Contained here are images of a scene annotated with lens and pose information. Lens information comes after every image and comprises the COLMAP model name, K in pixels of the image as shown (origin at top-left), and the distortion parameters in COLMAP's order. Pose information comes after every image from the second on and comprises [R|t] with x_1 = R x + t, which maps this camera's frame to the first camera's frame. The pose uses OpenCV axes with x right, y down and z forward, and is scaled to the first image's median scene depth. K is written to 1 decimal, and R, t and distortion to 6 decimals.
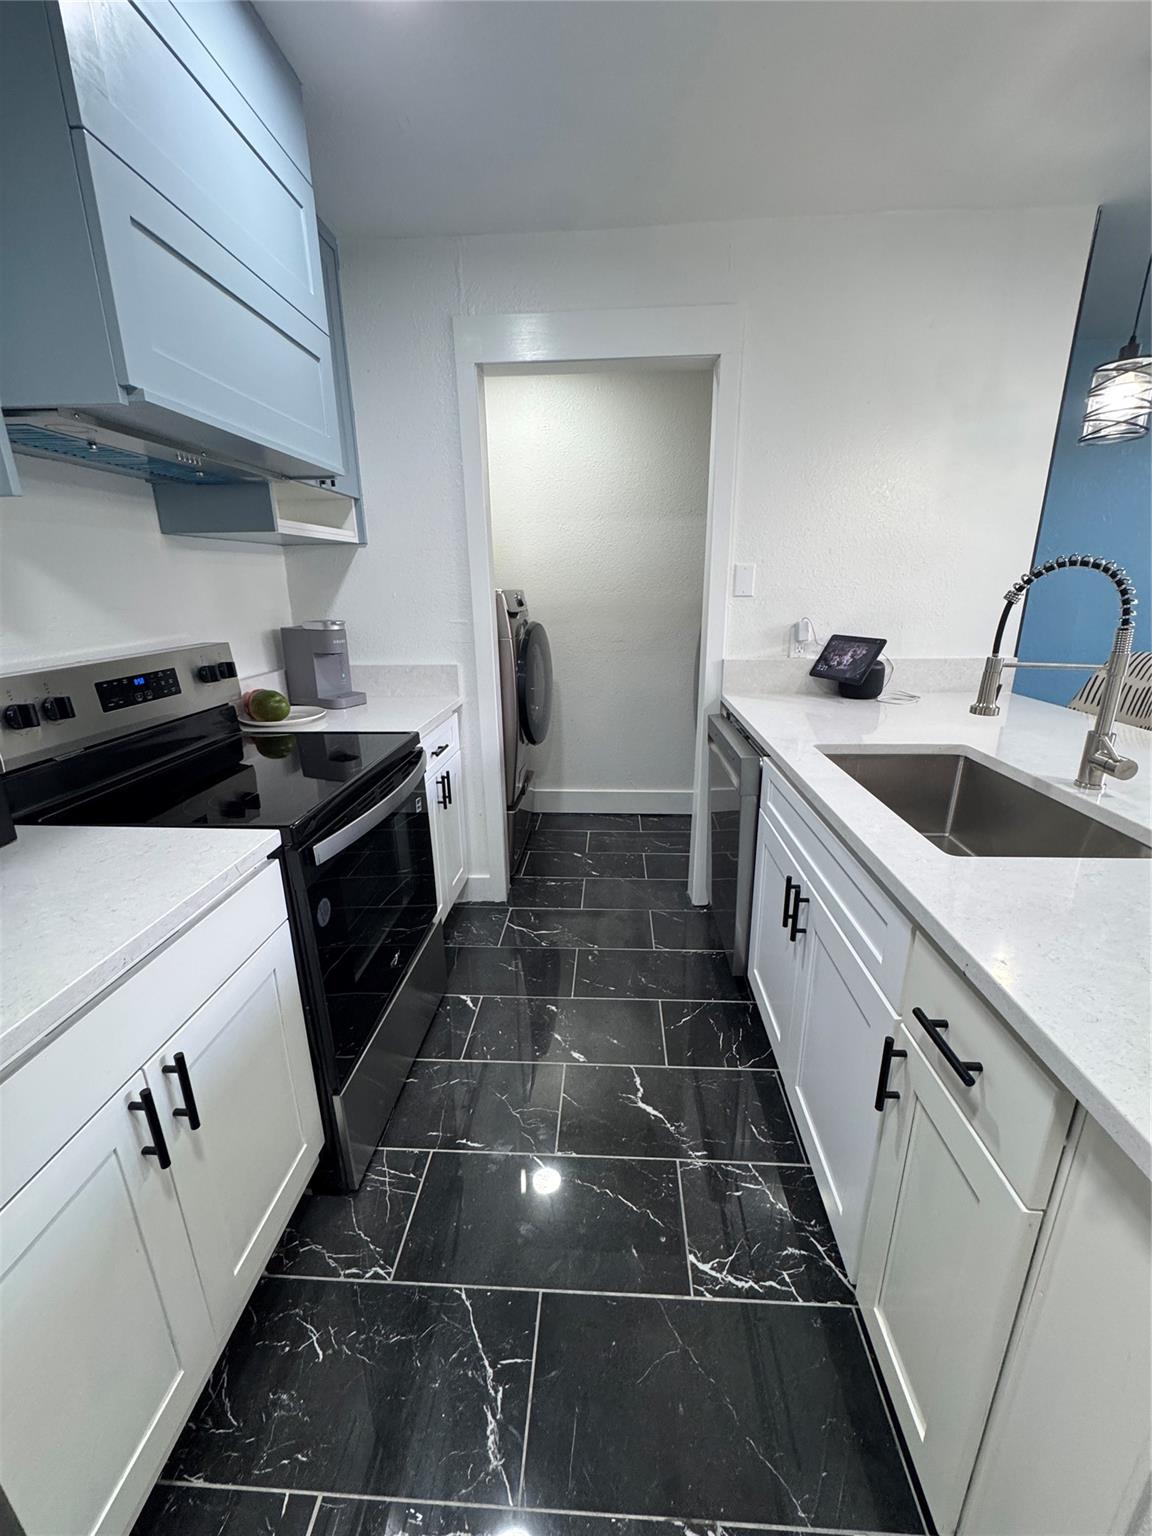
lens RADIAL K [[615.4, 0, 576.8], [0, 615.4, 769.6], [0, 0, 1]] dist [-0.001941, 0.000041]
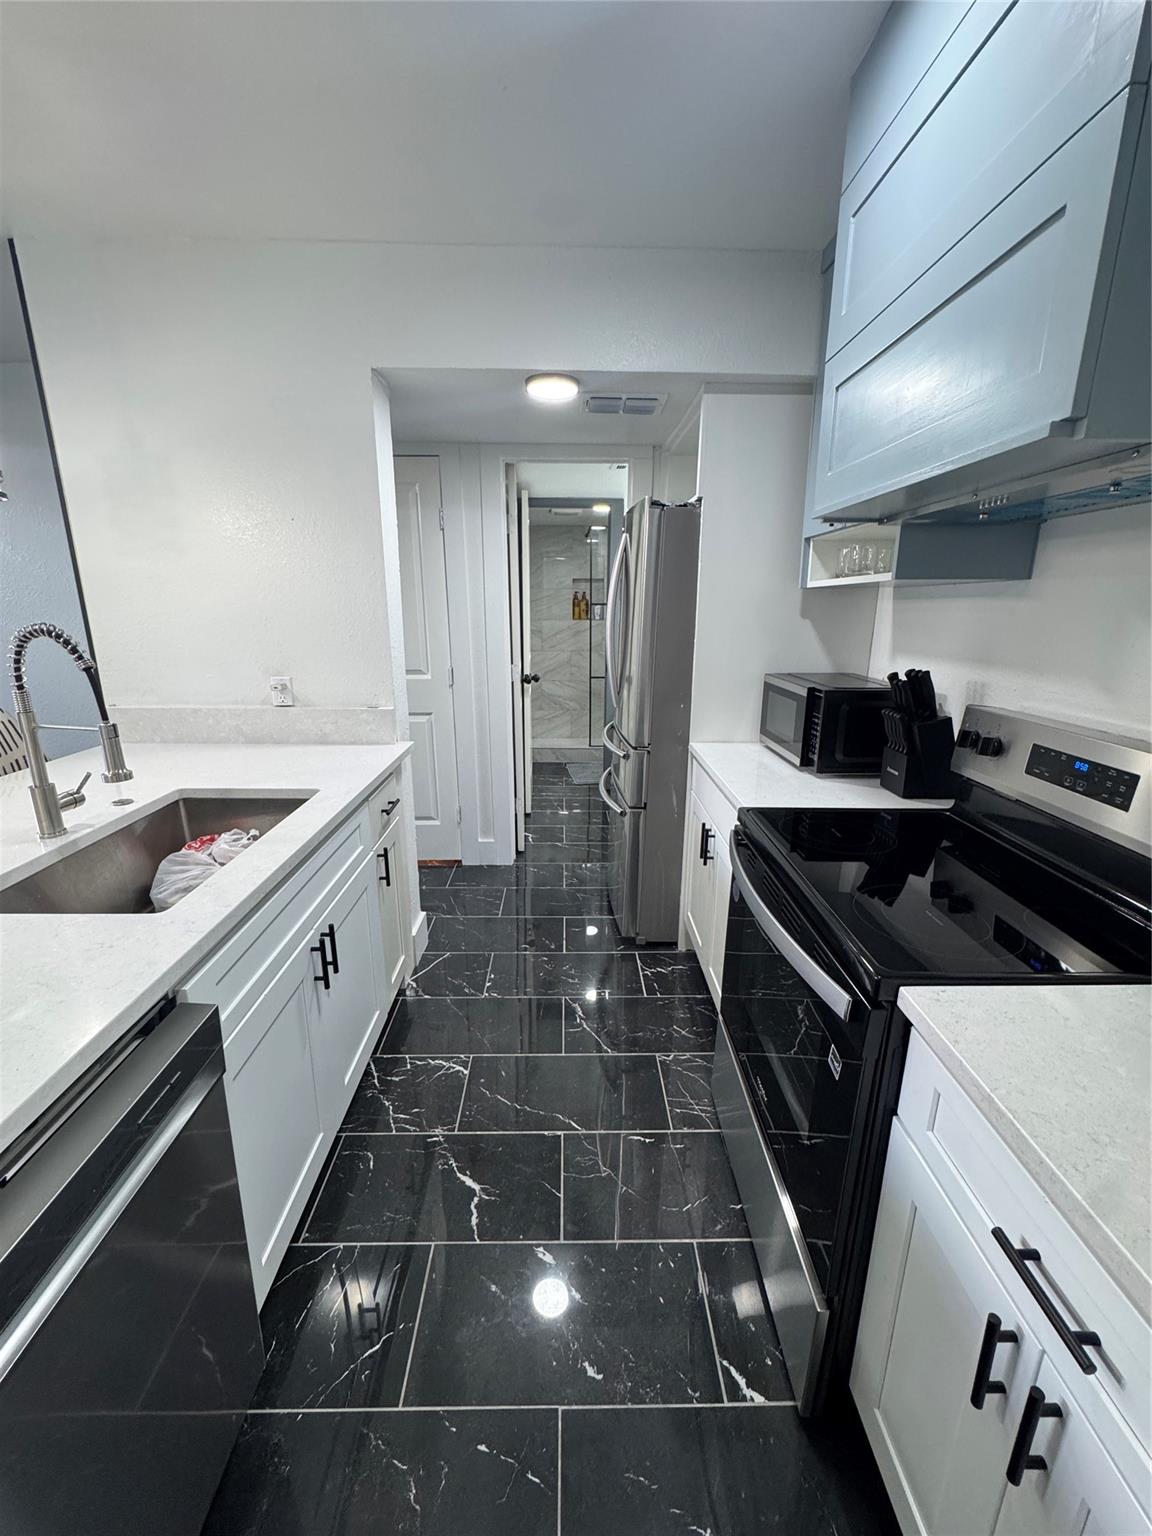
lens RADIAL K [[615.4, 0, 576.8], [0, 615.4, 769.6], [0, 0, 1]] dist [-0.001941, 0.000041]
pose [[-0.997102, 0.027601, -0.070894, 0.000848], [-0.014754, 0.844021, 0.536108, -0.573039], [0.074633, 0.535600, -0.841167, 1.666345]]
